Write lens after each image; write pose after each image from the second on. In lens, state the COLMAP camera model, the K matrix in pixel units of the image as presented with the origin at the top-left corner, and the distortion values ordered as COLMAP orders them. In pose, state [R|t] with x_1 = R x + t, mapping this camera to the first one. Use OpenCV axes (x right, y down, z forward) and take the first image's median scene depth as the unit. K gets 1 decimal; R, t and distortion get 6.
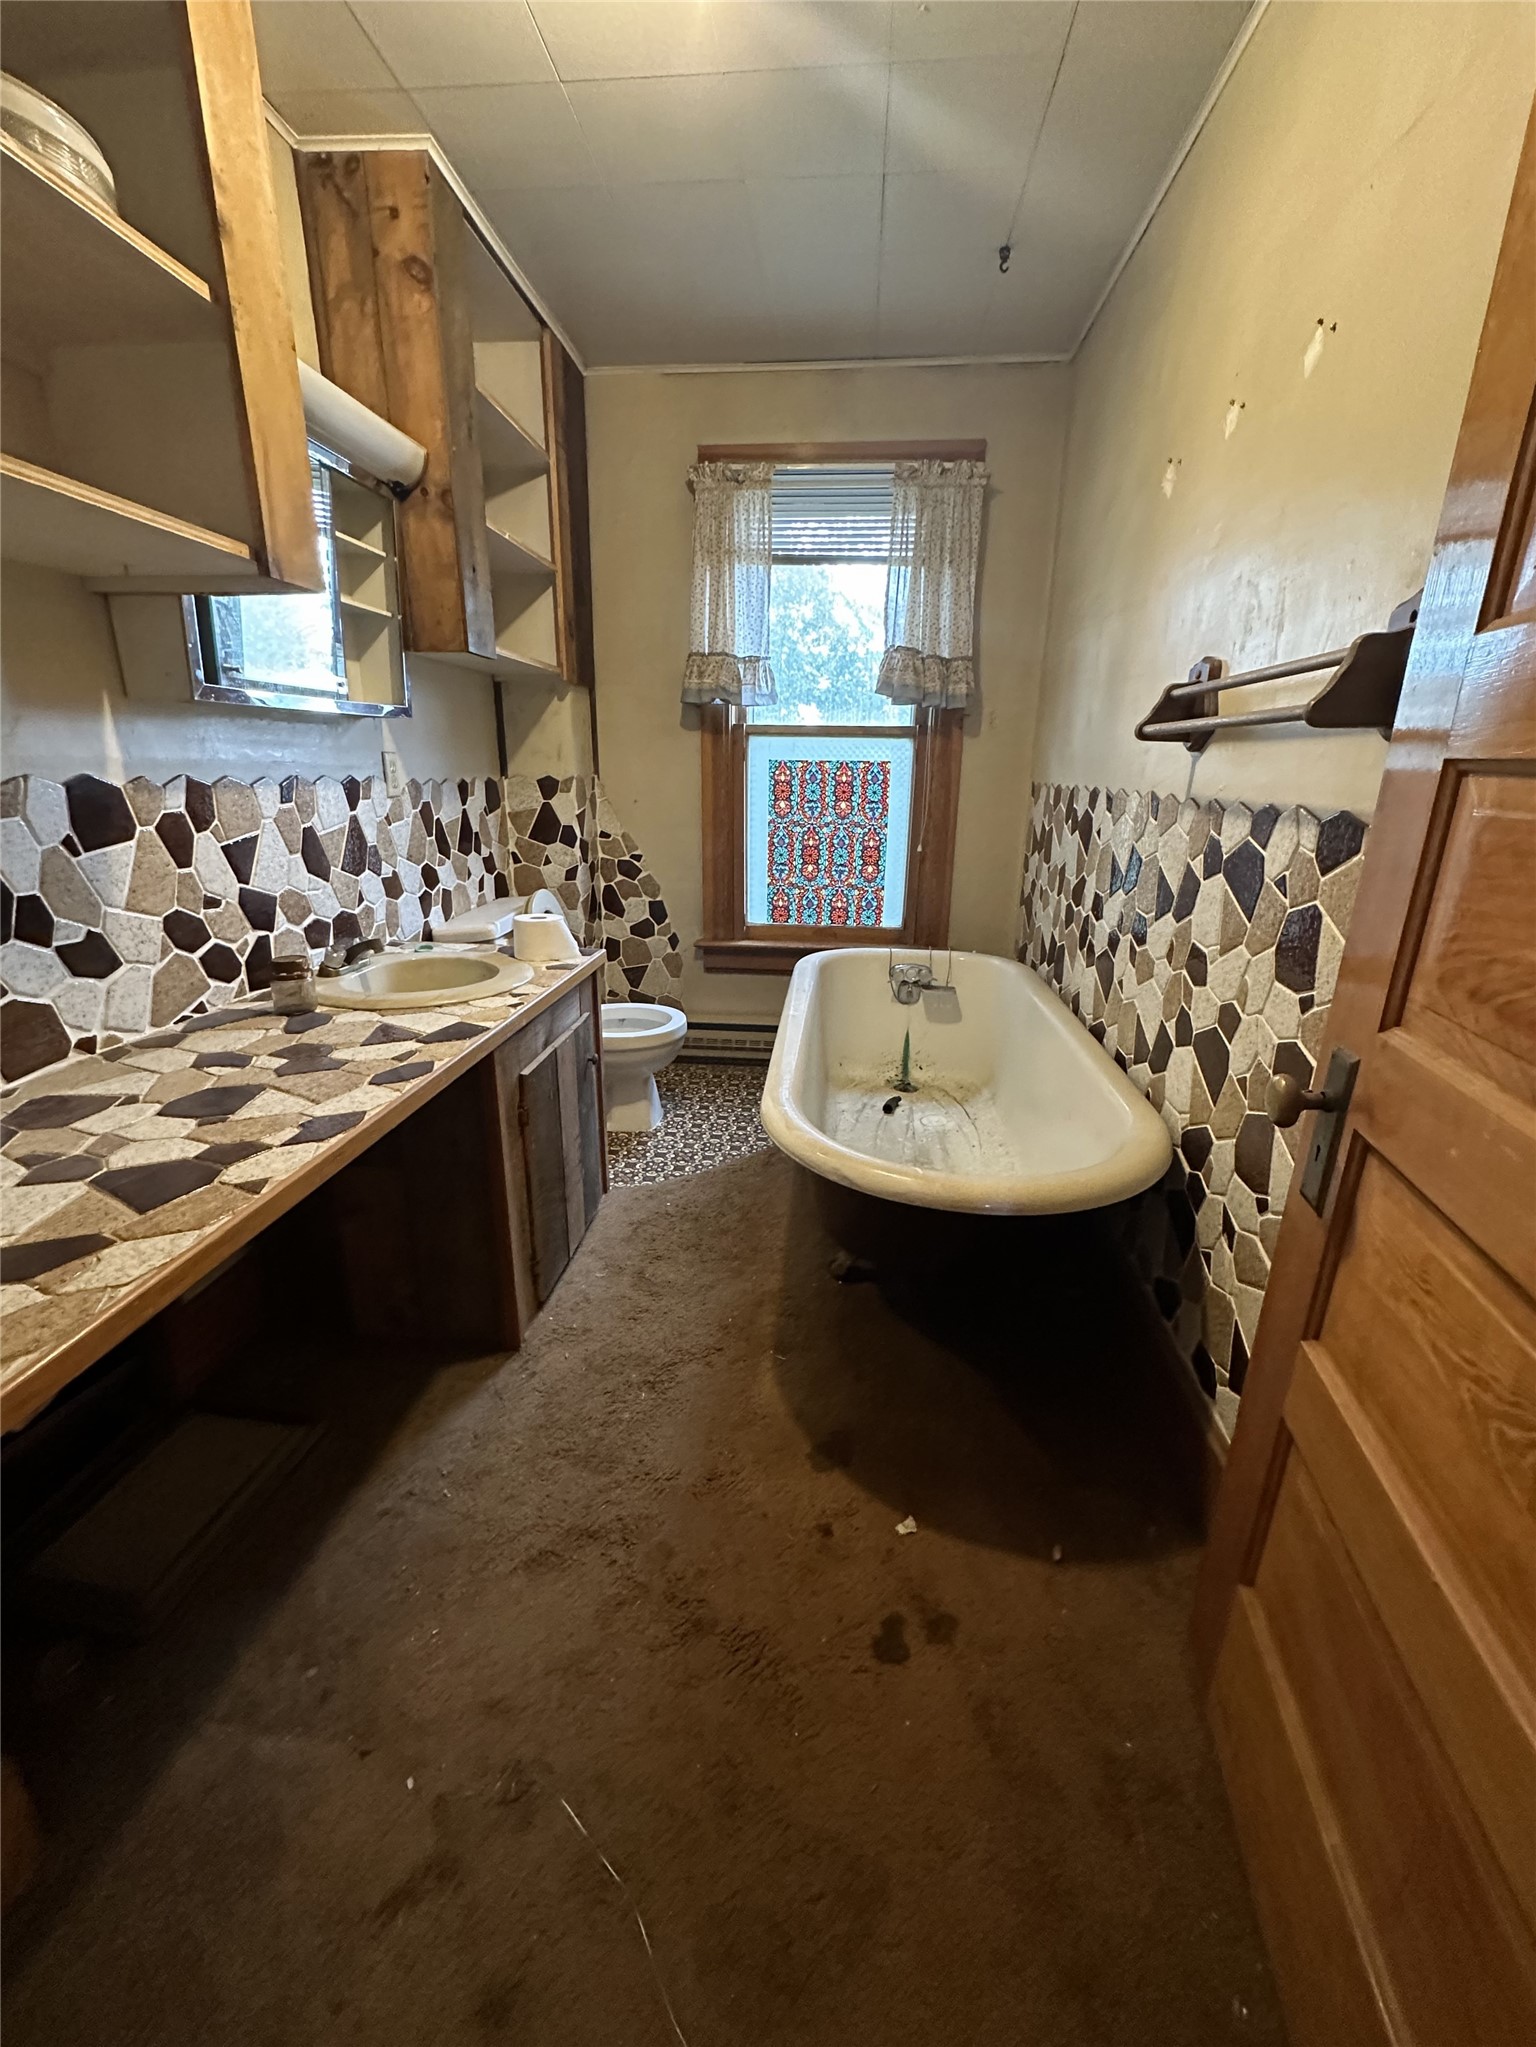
lens RADIAL K [[815.9, 0, 781.5], [0, 815.9, 1034.5], [0, 0, 1]] dist [-0.003741, 0.000545]
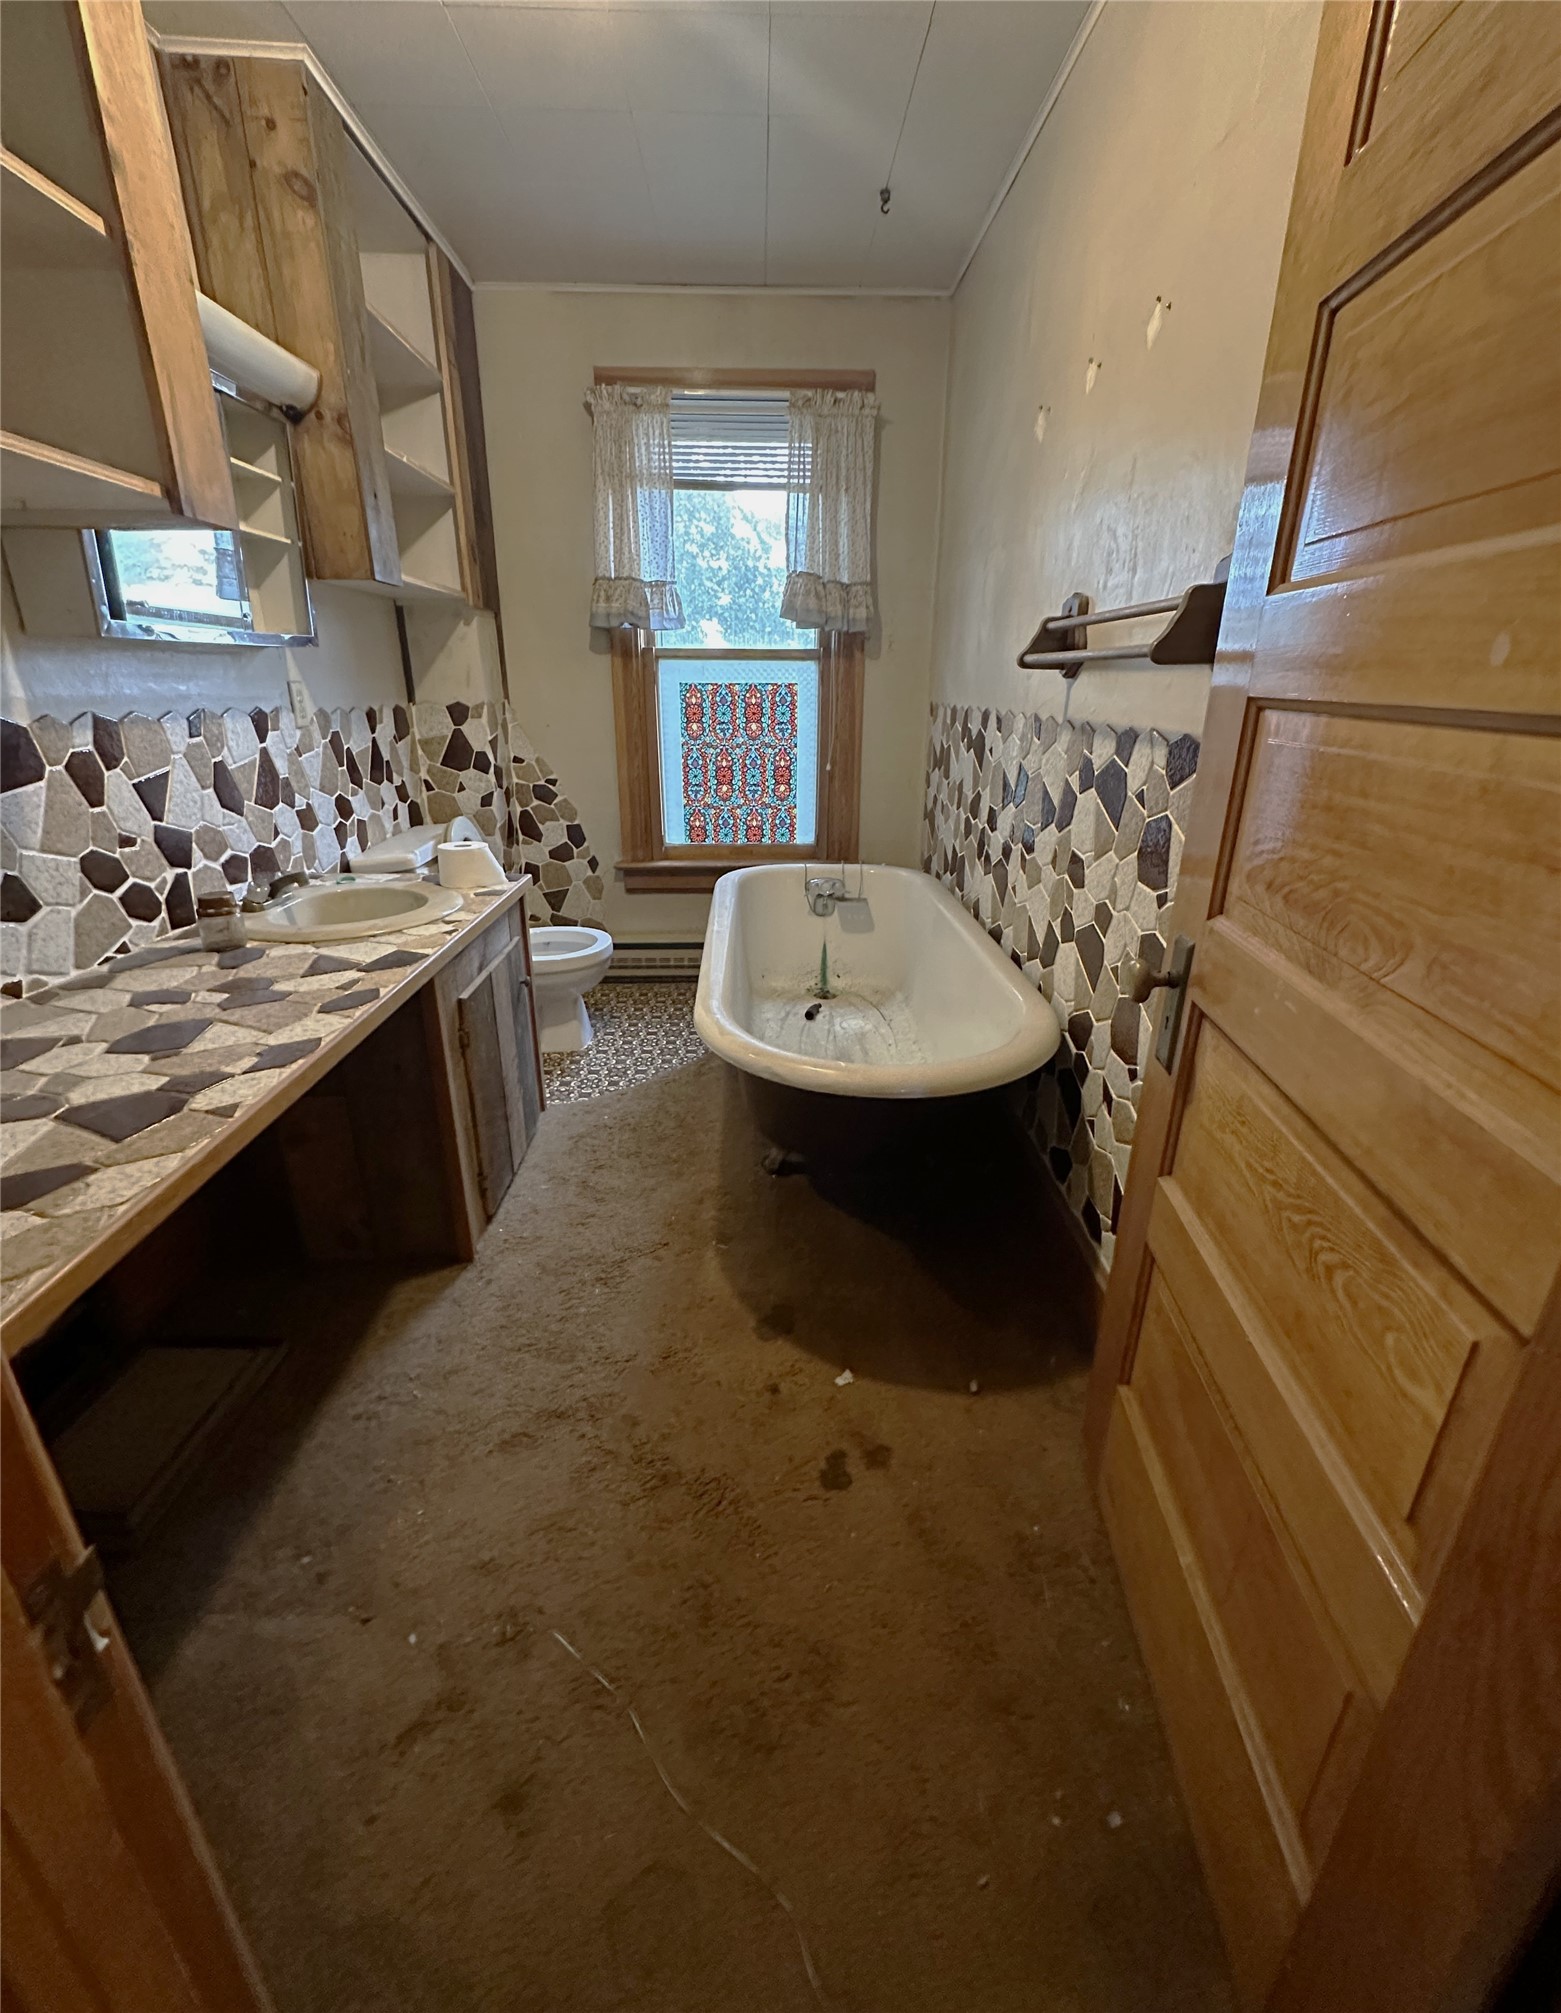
lens RADIAL K [[852.8, 0, 781.7], [0, 852.8, 996.5], [0, 0, 1]] dist [-0.000729, -0.000393]
pose [[0.993098, -0.050864, 0.105684, -0.029775], [0.045734, 0.997681, 0.050405, 0.011468], [-0.108003, -0.045224, 0.993121, -0.135145]]
